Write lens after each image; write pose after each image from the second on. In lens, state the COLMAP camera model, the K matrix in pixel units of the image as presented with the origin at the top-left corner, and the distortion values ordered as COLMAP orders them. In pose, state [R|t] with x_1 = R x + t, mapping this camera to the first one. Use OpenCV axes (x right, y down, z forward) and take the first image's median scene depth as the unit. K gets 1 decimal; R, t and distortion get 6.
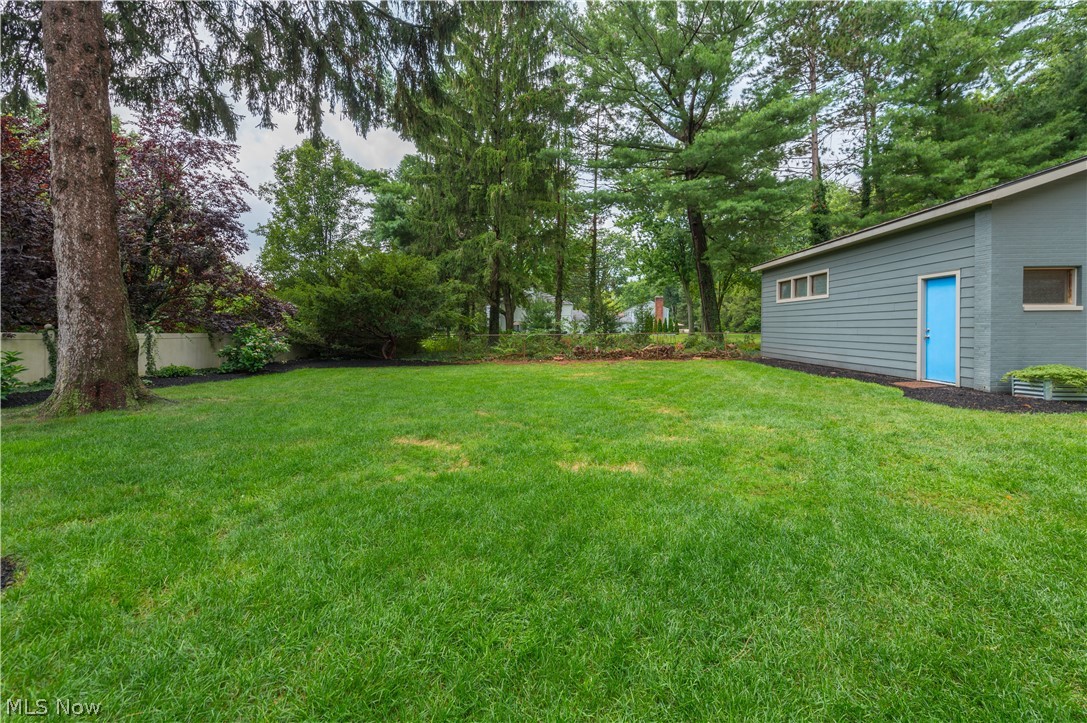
lens RADIAL K [[427.7, 0, 556.8], [0, 427.7, 344.1], [0, 0, 1]] dist [0.013857, -0.003462]
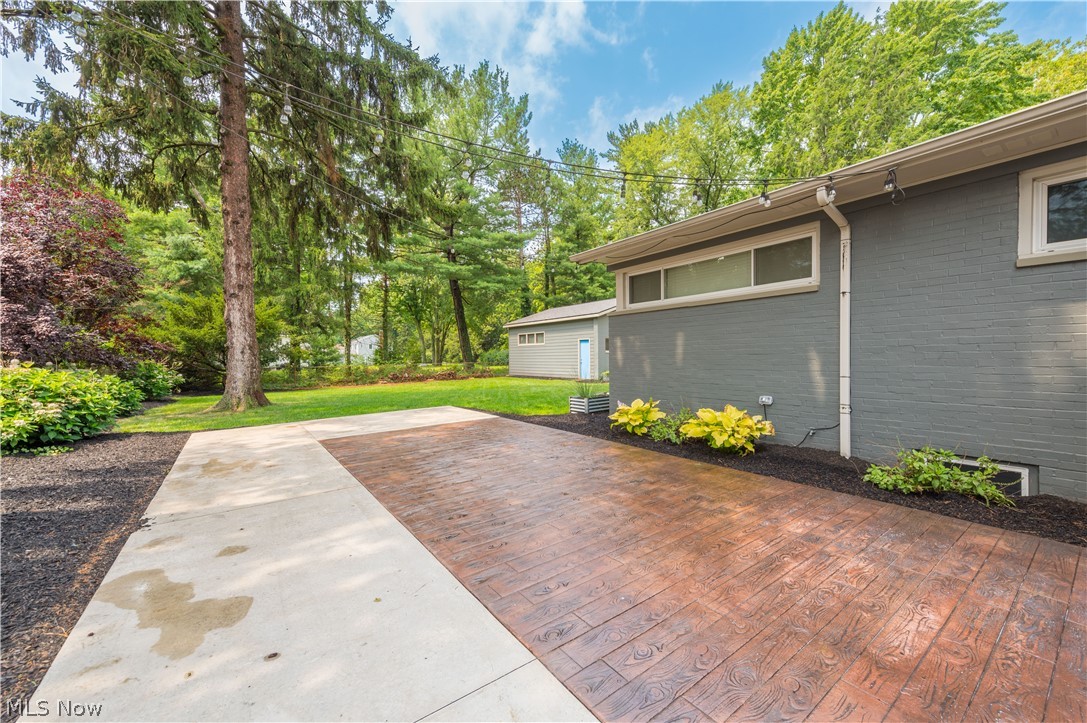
lens RADIAL K [[427.7, 0, 556.0], [0, 427.7, 366.5], [0, 0, 1]] dist [0.013857, -0.003462]
pose [[0.779877, -0.021975, 0.625547, -0.546334], [0.035450, 0.999330, -0.009090, 0.018356], [-0.624928, 0.029265, 0.780134, -0.575589]]
